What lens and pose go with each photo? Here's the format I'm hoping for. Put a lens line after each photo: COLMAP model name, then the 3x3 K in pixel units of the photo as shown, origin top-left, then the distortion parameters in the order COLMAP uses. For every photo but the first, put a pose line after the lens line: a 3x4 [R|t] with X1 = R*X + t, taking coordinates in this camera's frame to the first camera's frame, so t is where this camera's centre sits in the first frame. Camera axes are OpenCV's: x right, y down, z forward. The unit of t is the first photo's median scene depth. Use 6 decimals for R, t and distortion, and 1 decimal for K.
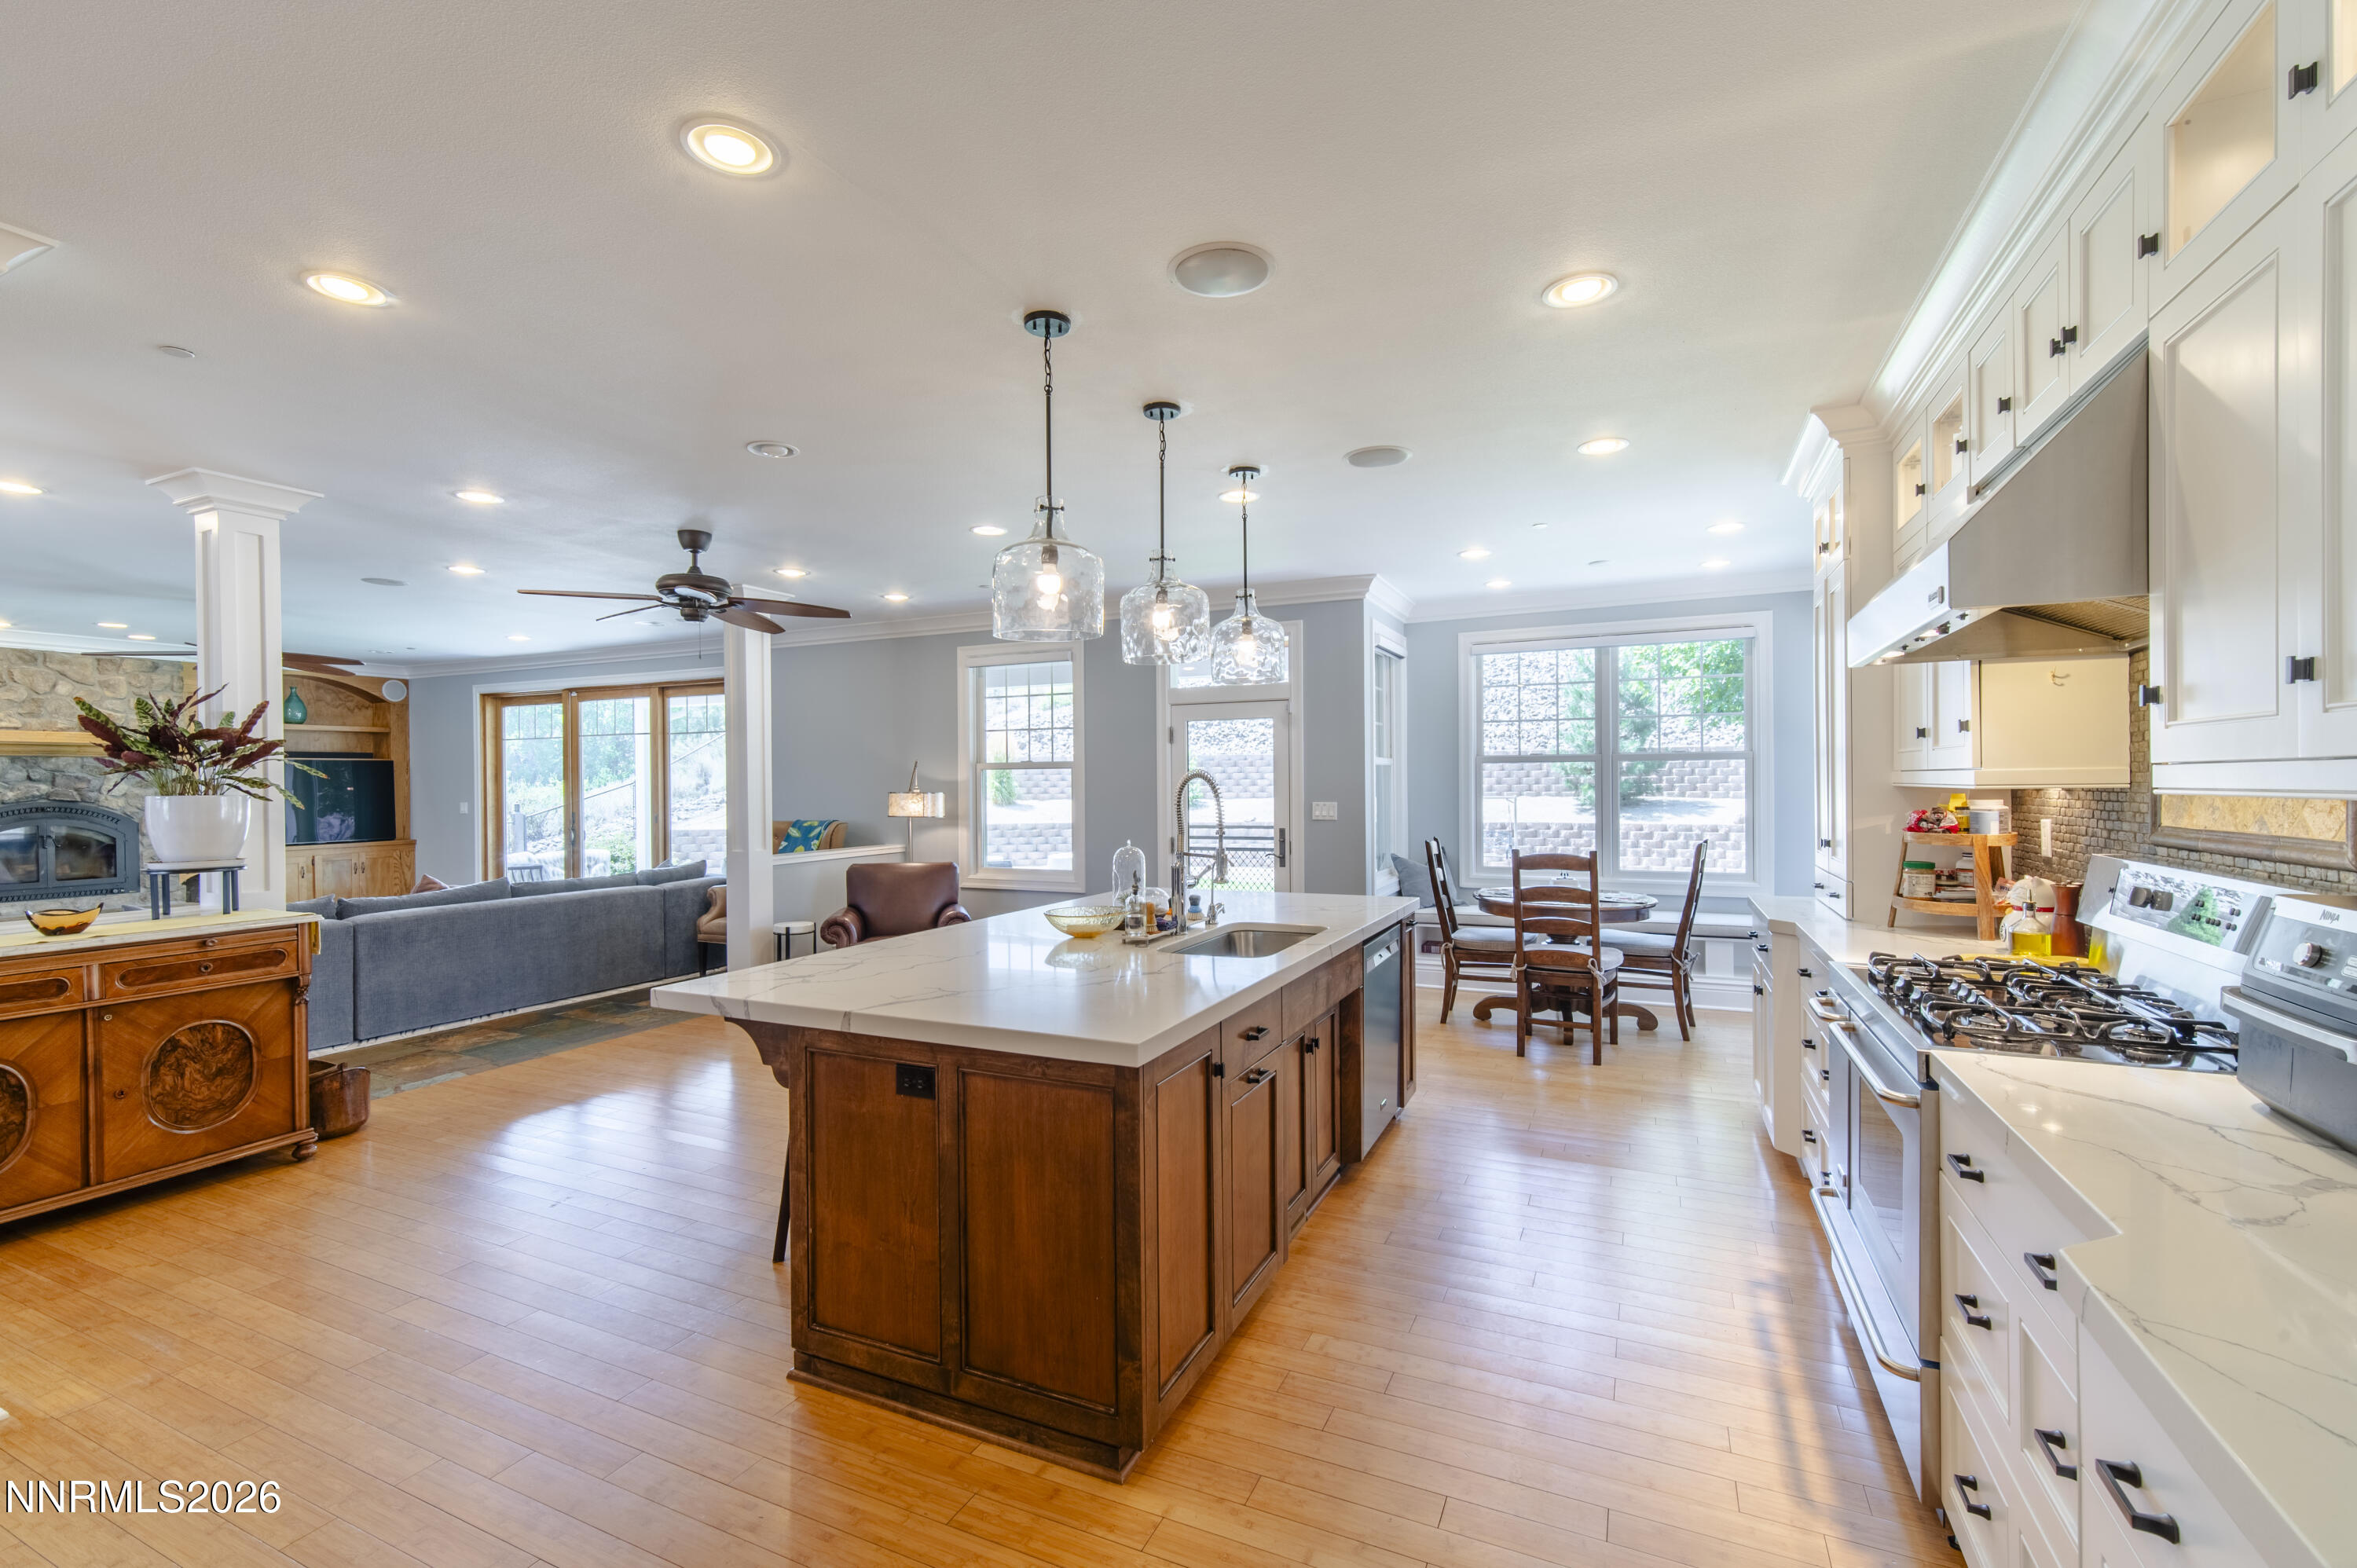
lens RADIAL K [[1011.7, 0, 1179.1], [0, 1011.7, 791.0], [0, 0, 1]] dist [0.003383, 0.000600]
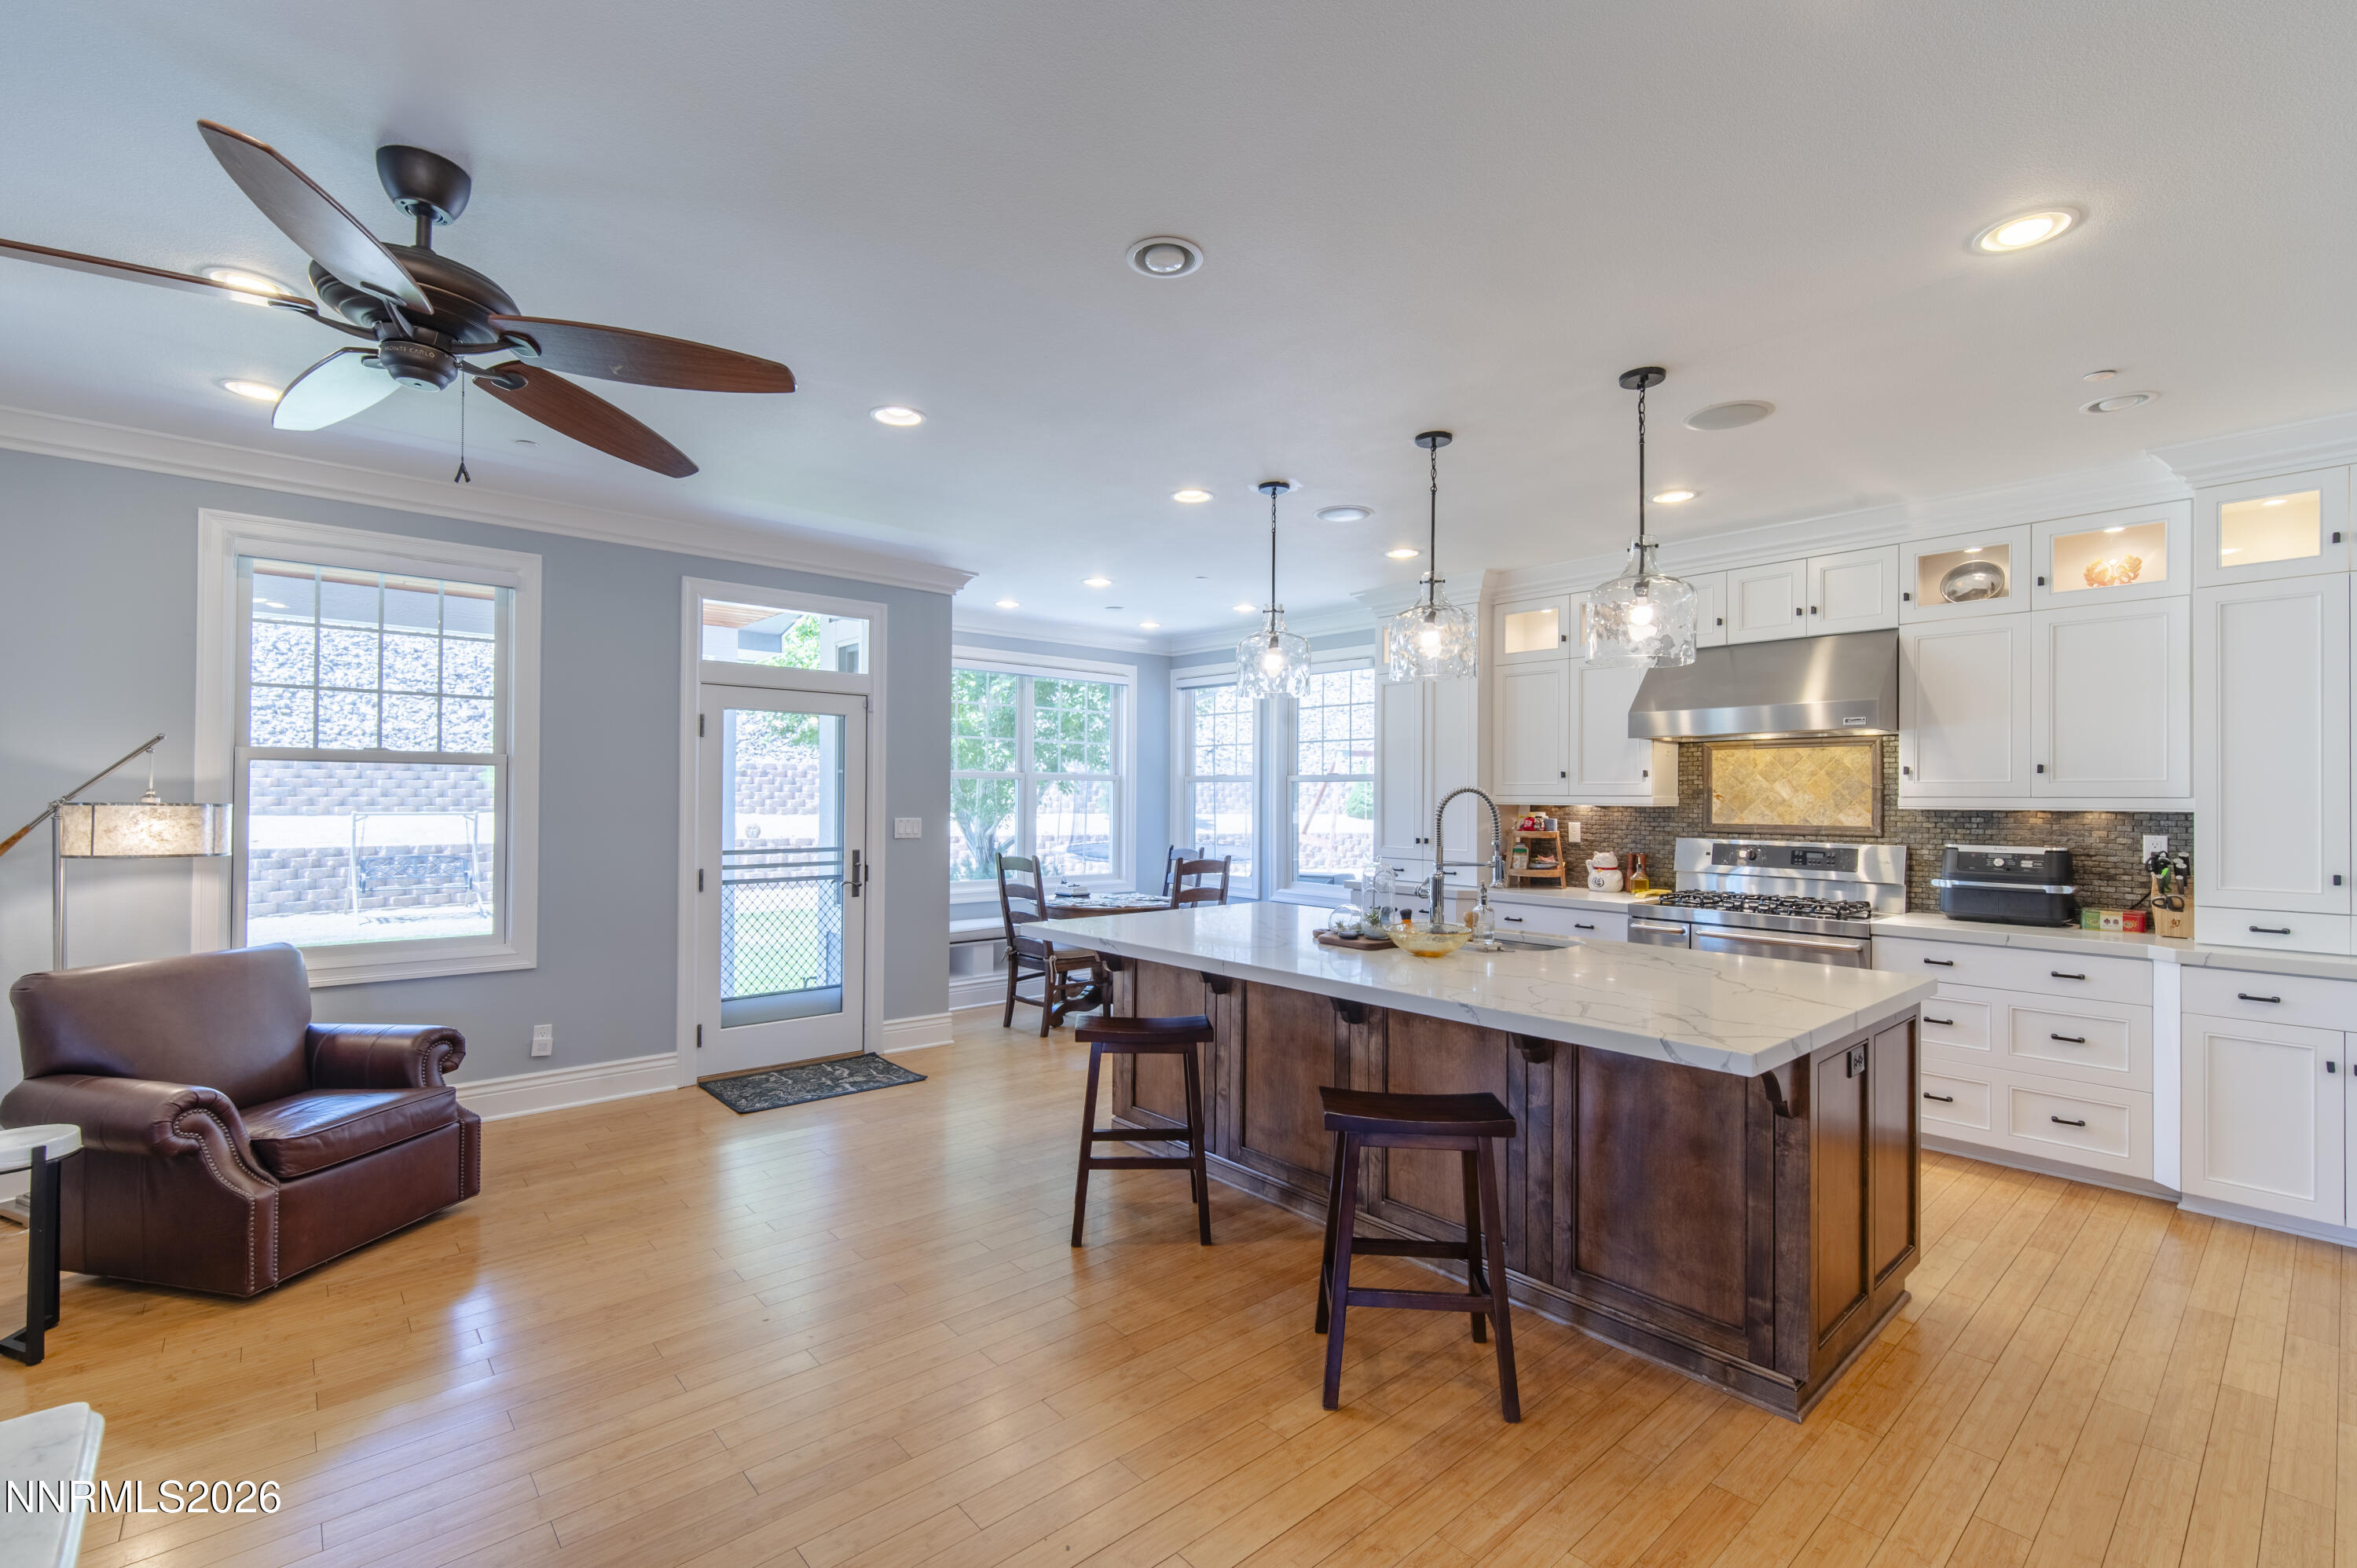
lens RADIAL K [[1026.9, 0, 1172.4], [0, 1026.9, 788.9], [0, 0, 1]] dist [0.002367, -0.000245]
pose [[0.402326, 0.019631, 0.915286, -0.450422], [-0.003552, 0.999796, -0.019882, 0.002245], [-0.915490, 0.004748, 0.402314, 0.341820]]
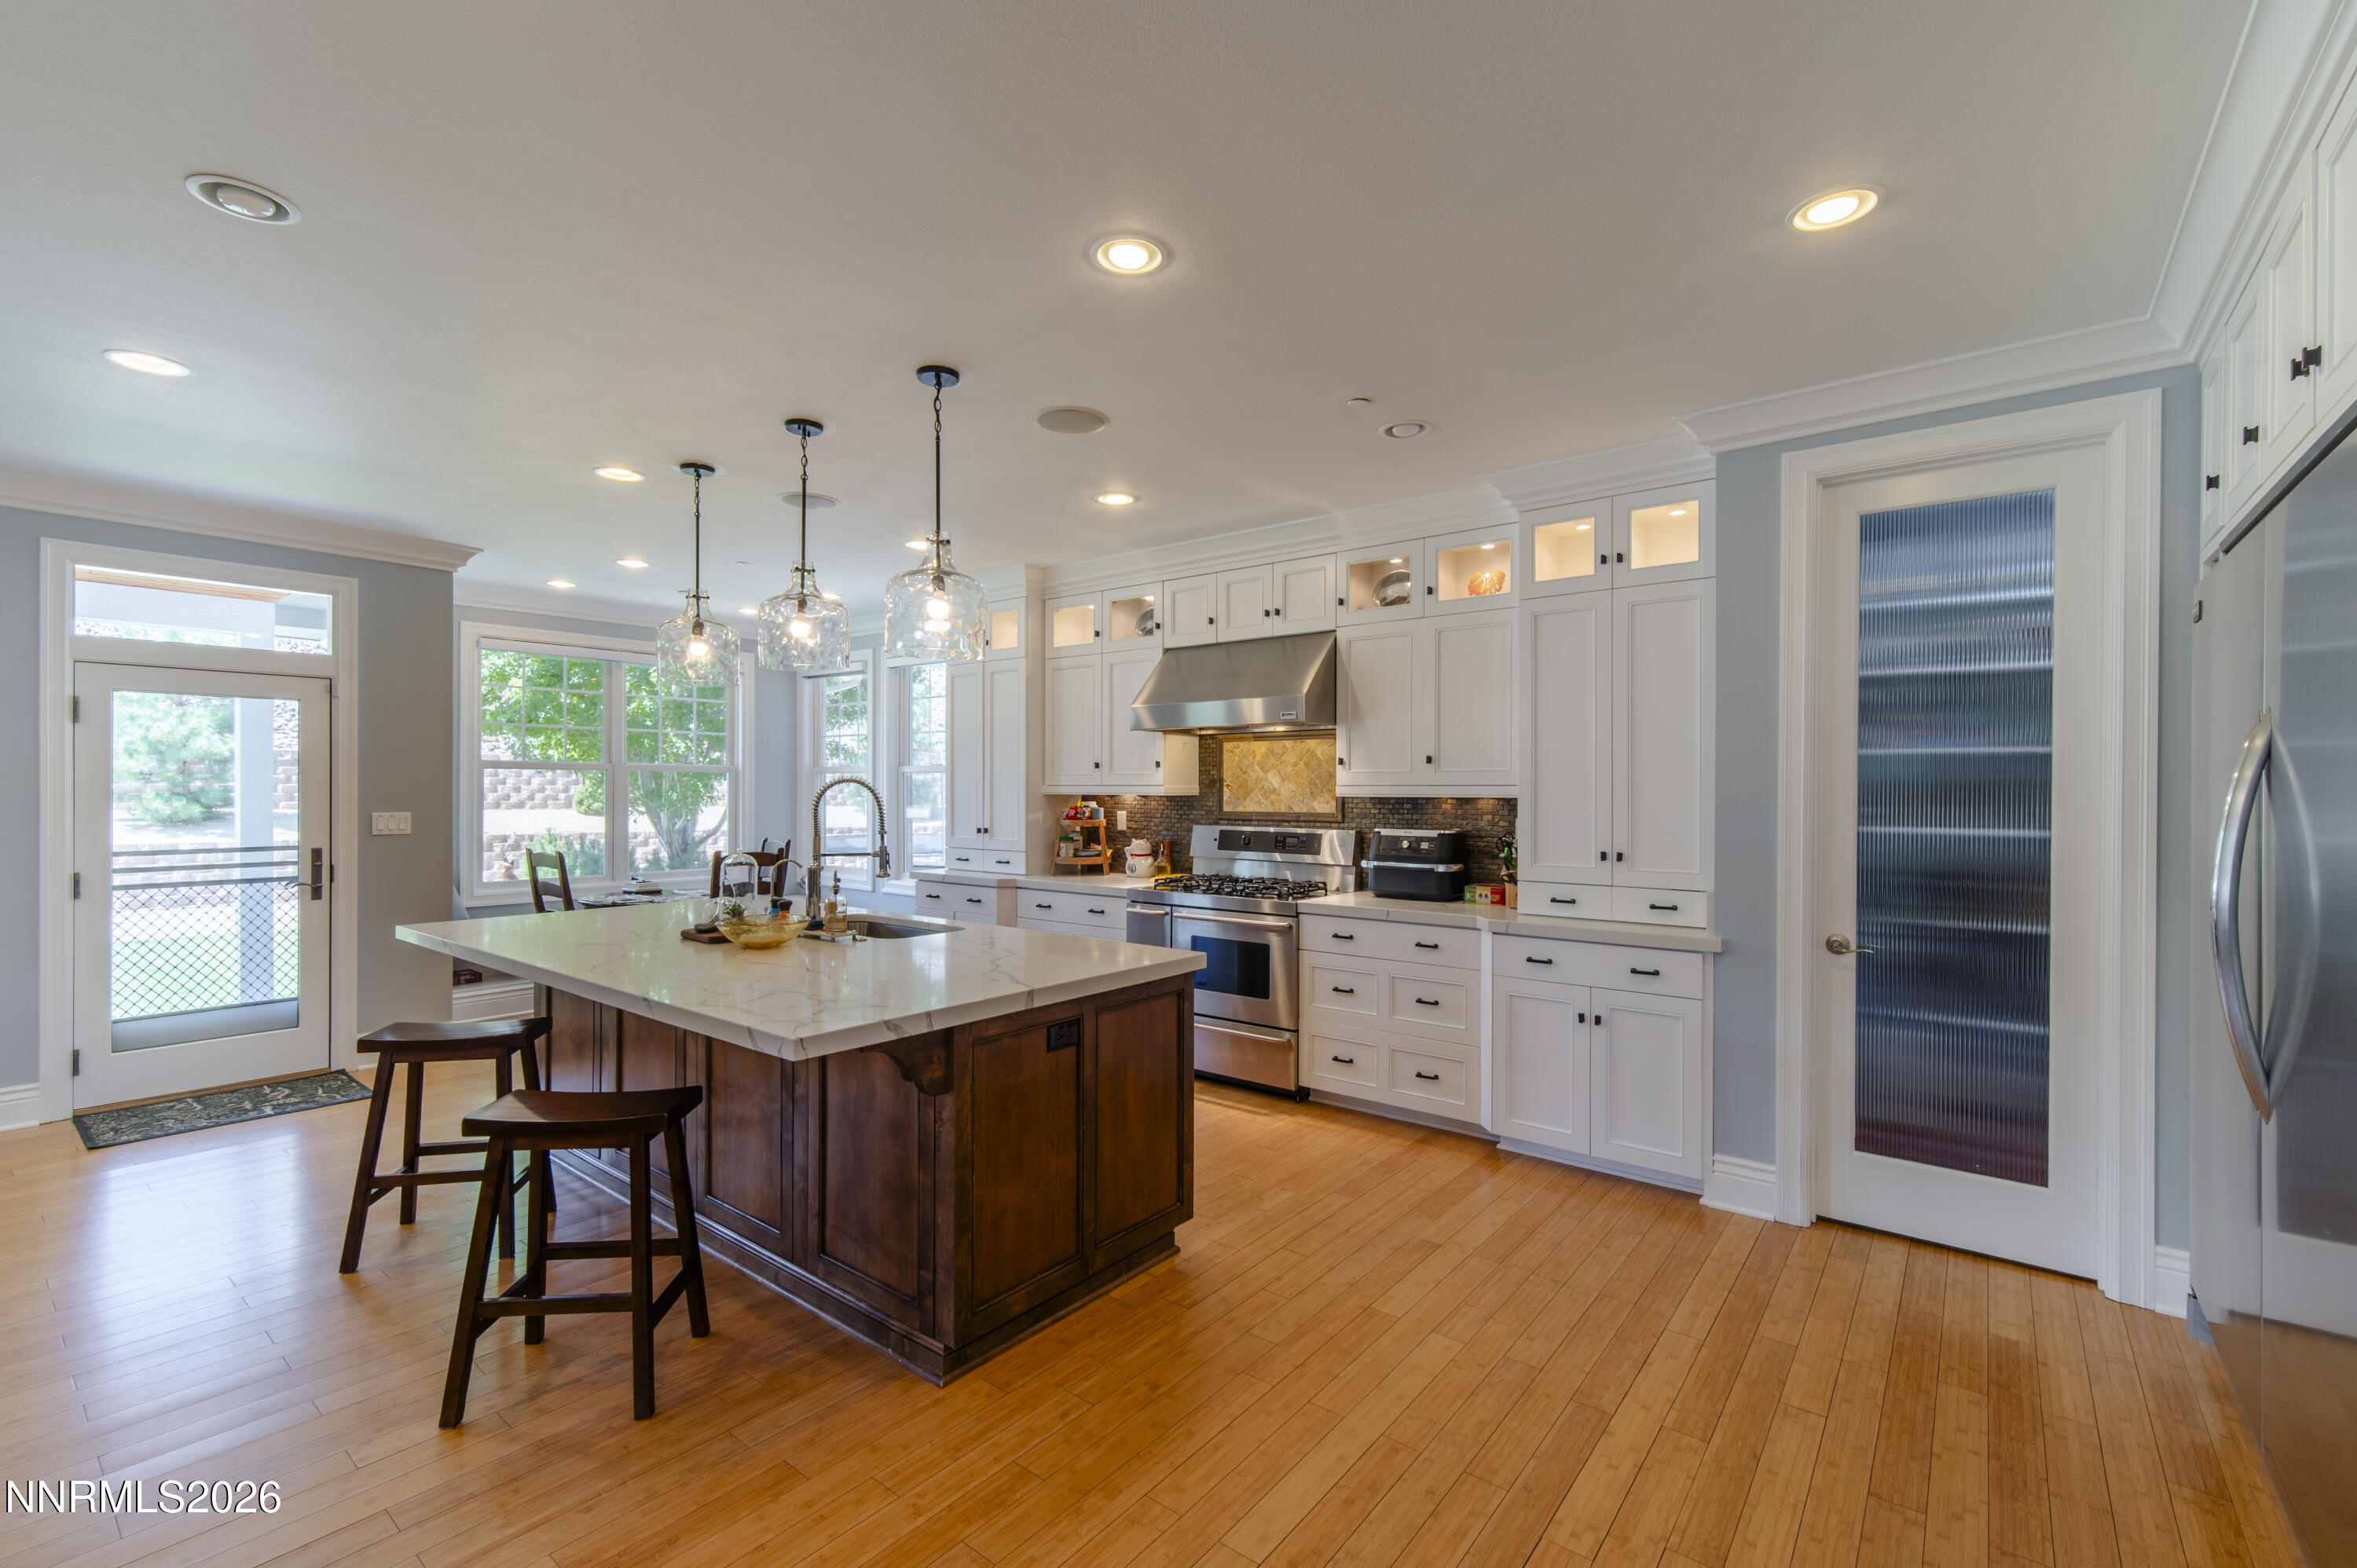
lens RADIAL K [[1011.7, 0, 1179.1], [0, 1011.7, 791.0], [0, 0, 1]] dist [0.003383, 0.000600]
pose [[0.232779, 0.007593, 0.972500, -0.385922], [0.003200, 0.999958, -0.008574, 0.002155], [-0.972524, 0.005108, 0.232745, 0.161854]]
